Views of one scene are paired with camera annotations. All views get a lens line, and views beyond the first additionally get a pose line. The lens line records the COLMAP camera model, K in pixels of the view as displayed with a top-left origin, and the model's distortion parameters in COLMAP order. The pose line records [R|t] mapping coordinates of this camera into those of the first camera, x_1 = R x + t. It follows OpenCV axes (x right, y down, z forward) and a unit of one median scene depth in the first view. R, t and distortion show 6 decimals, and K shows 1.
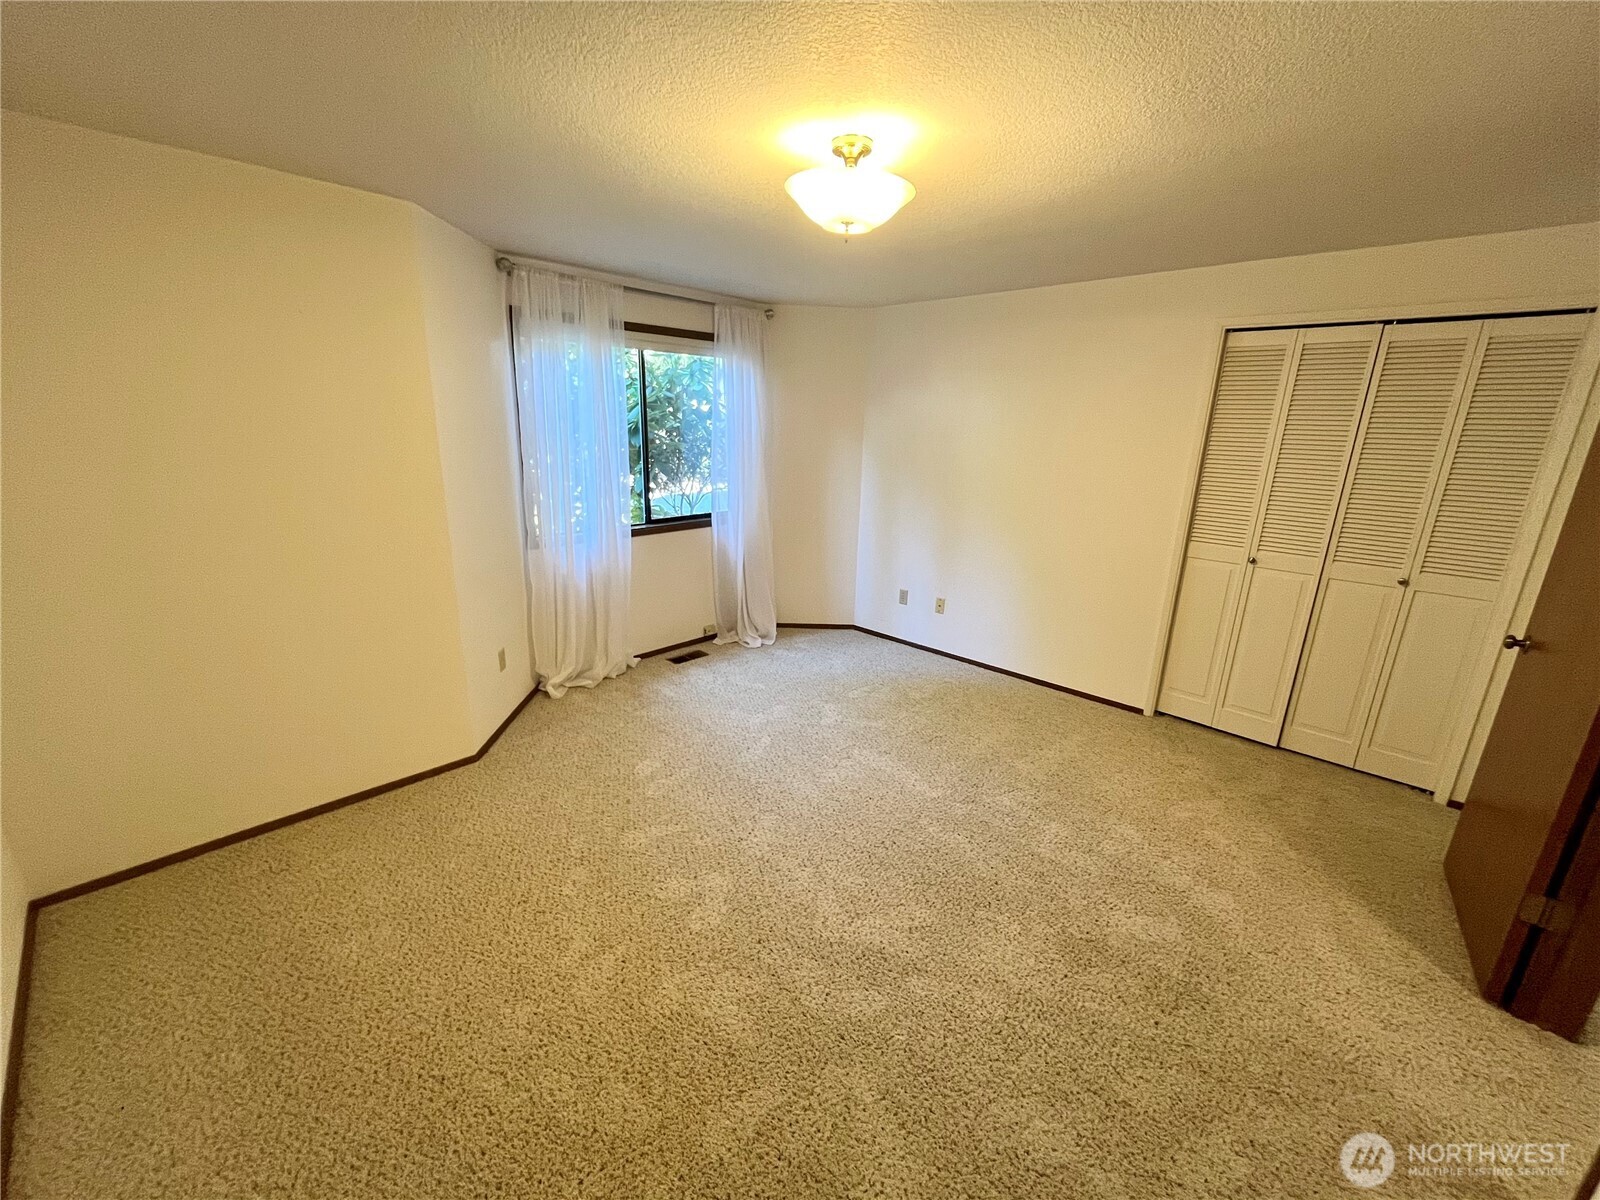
lens RADIAL K [[642.7, 0, 798.8], [0, 642.7, 597.3], [0, 0, 1]] dist [-0.002777, 0.000770]
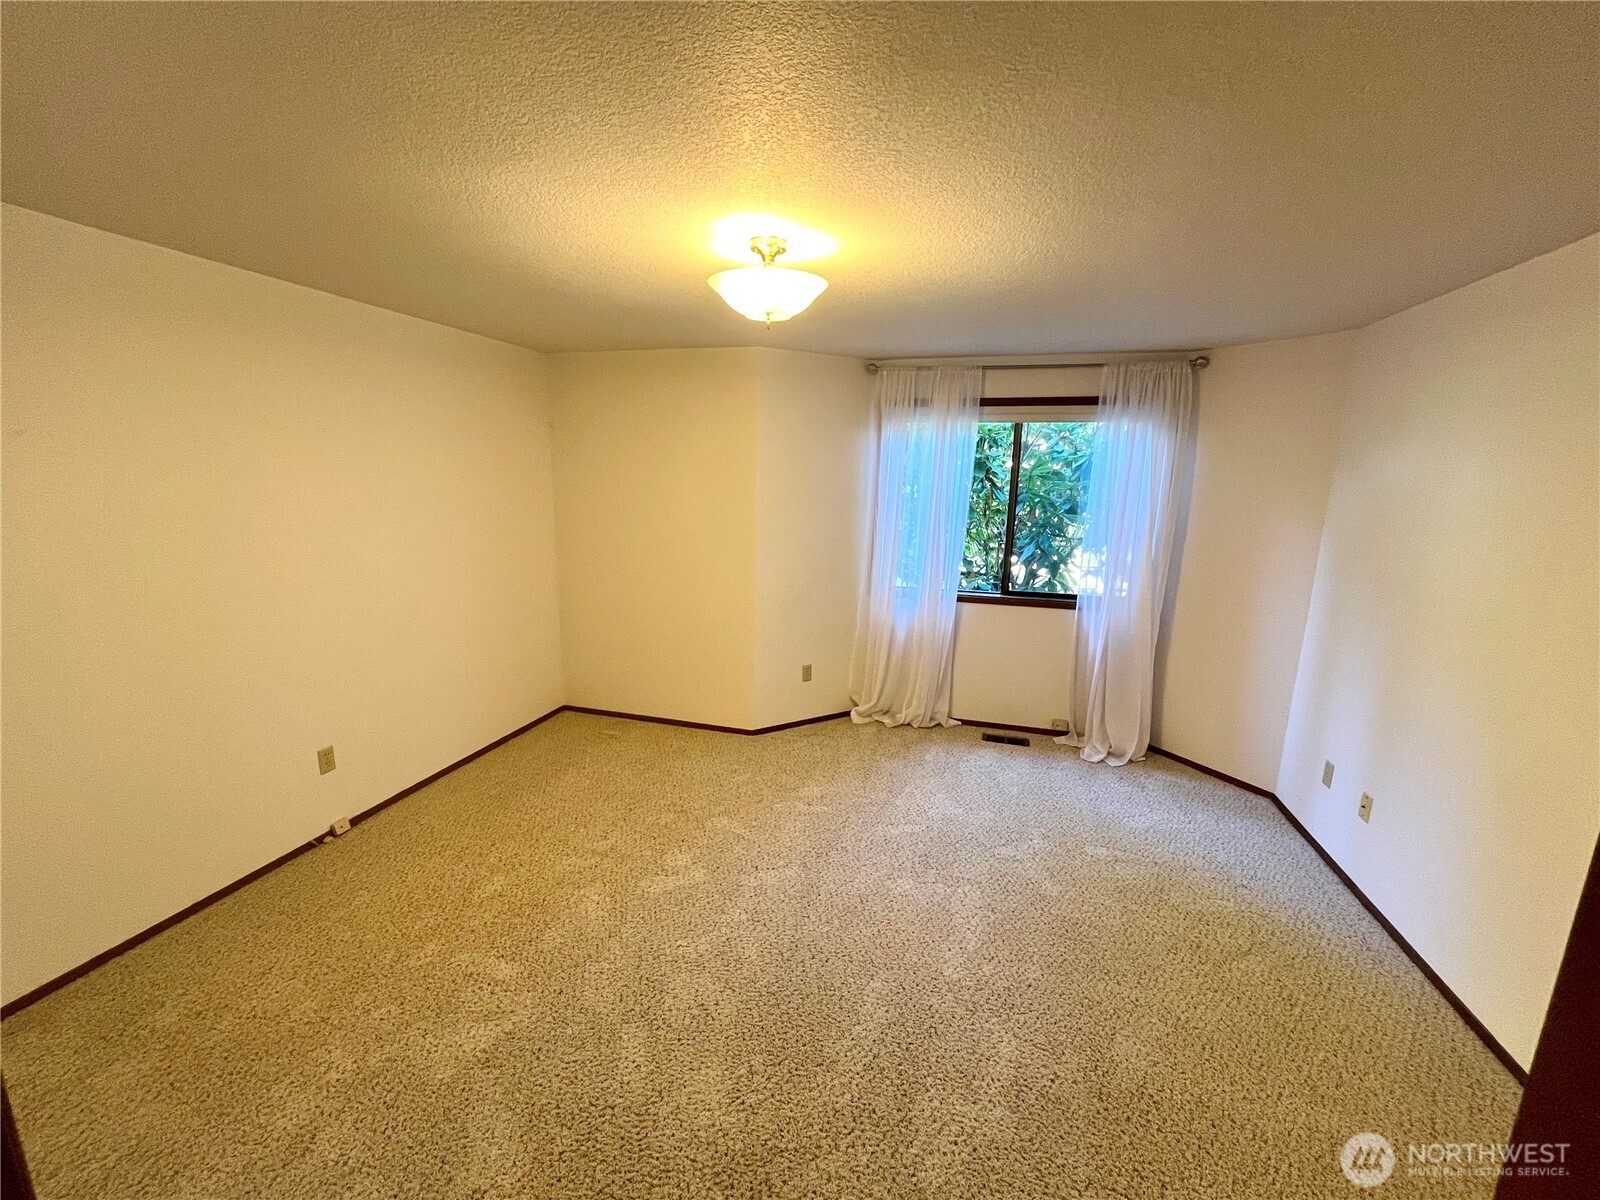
lens RADIAL K [[642.7, 0, 796.5], [0, 642.7, 593.6], [0, 0, 1]] dist [-0.002777, 0.000770]
pose [[0.473668, 0.149499, -0.867922, 0.513903], [-0.243554, 0.969290, 0.034041, -0.078419], [0.846357, 0.195262, 0.495532, 0.272040]]
